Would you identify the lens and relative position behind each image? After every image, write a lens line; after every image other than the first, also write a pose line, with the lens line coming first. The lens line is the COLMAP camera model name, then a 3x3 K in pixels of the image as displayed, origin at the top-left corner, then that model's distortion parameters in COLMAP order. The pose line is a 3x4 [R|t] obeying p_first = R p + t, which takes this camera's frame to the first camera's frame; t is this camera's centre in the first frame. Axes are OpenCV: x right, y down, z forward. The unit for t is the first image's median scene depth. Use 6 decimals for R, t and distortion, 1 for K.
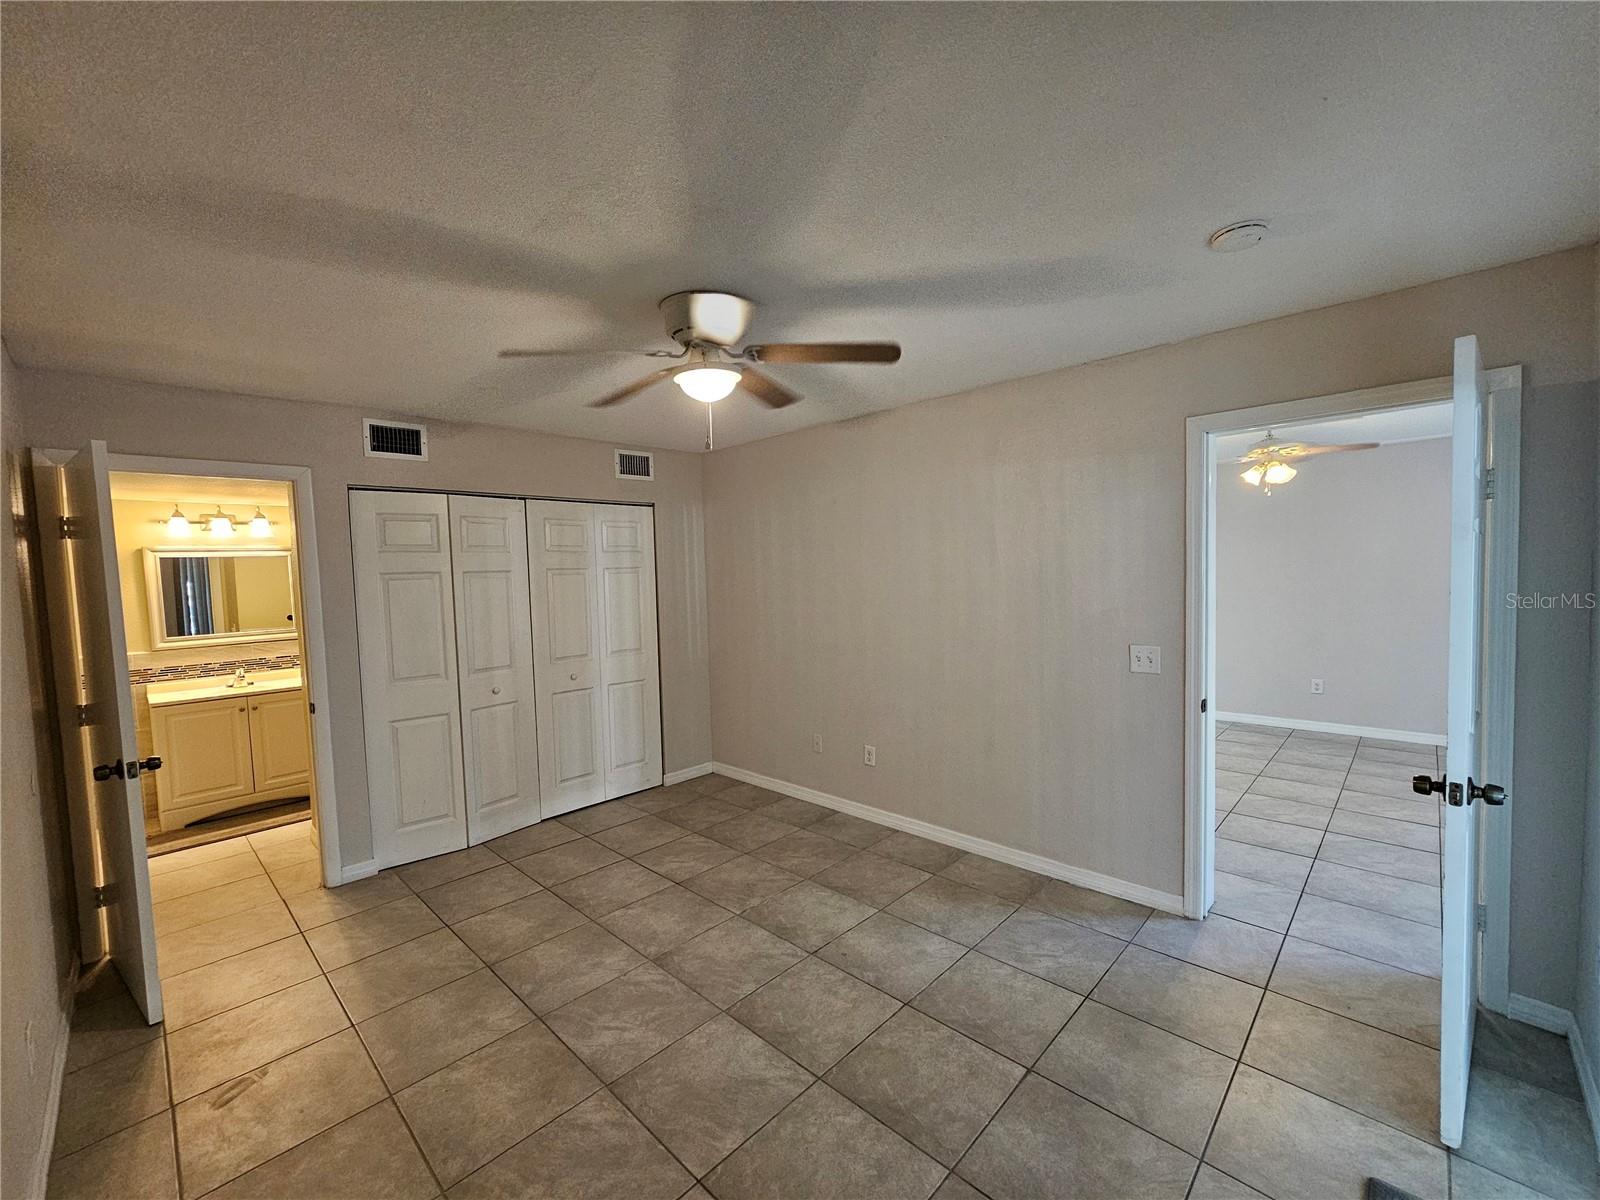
lens RADIAL K [[655.6, 0, 798.8], [0, 655.6, 590.9], [0, 0, 1]] dist [-0.003608, 0.002012]
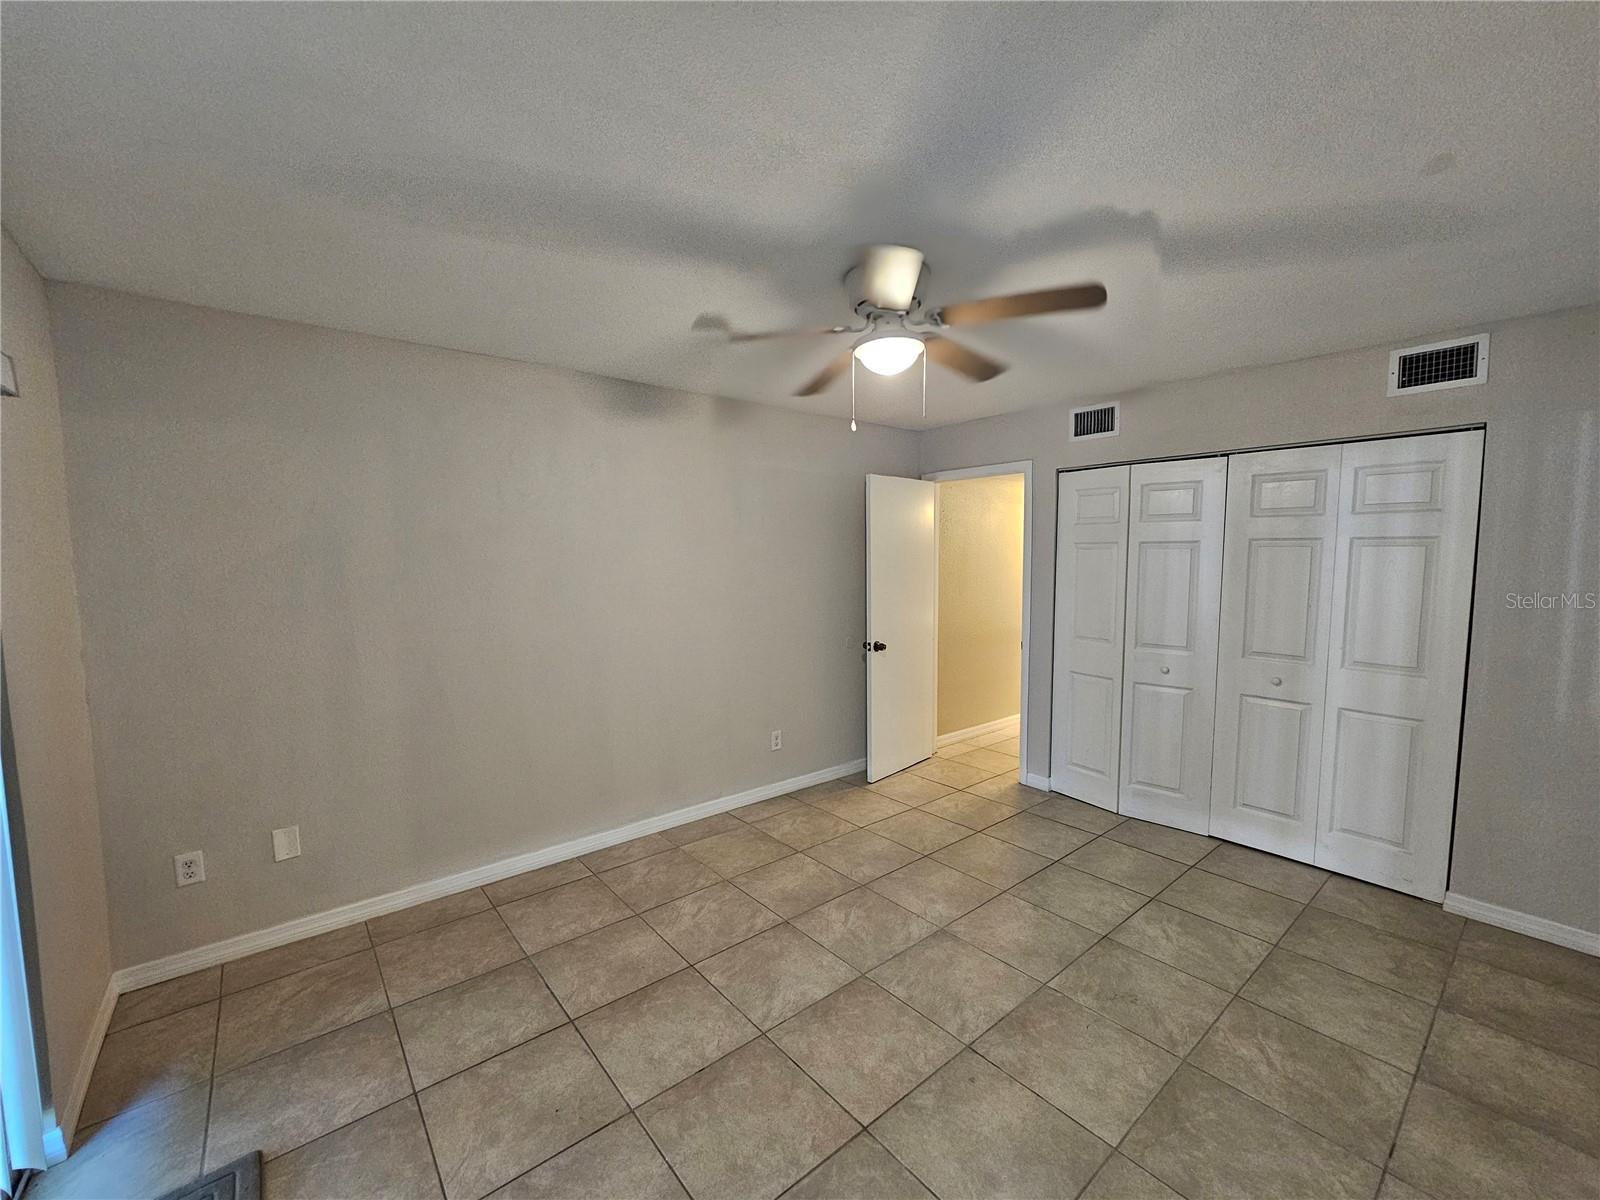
lens RADIAL K [[655.6, 0, 792.3], [0, 655.6, 591.6], [0, 0, 1]] dist [-0.003608, 0.002012]
pose [[-0.116815, 0.088922, -0.989165, 0.568796], [-0.022853, 0.995479, 0.092189, -0.036339], [0.992891, 0.033374, -0.114255, 0.644381]]
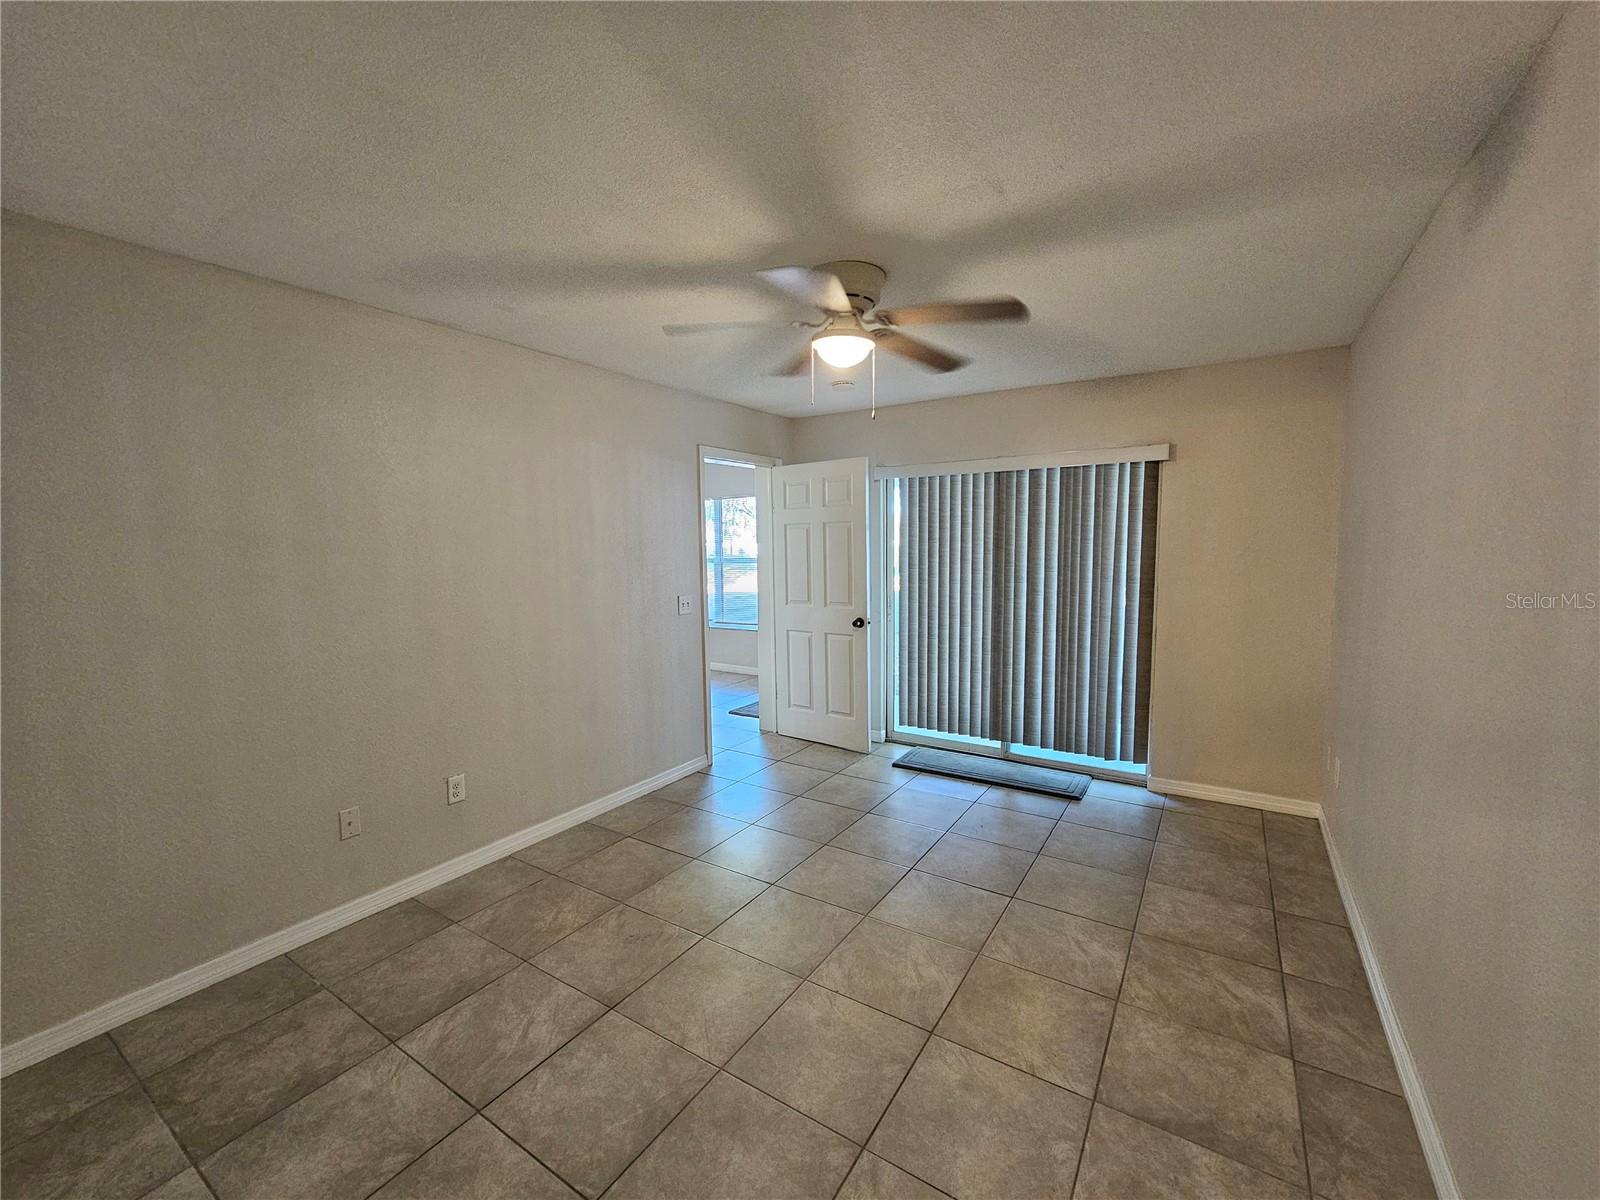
lens RADIAL K [[655.6, 0, 791.9], [0, 655.6, 610.9], [0, 0, 1]] dist [-0.003608, 0.002012]
pose [[-0.182248, -0.070548, 0.980718, -0.763868], [0.051284, 0.995383, 0.081133, 0.011100], [-0.981914, 0.065081, -0.177789, 0.845757]]
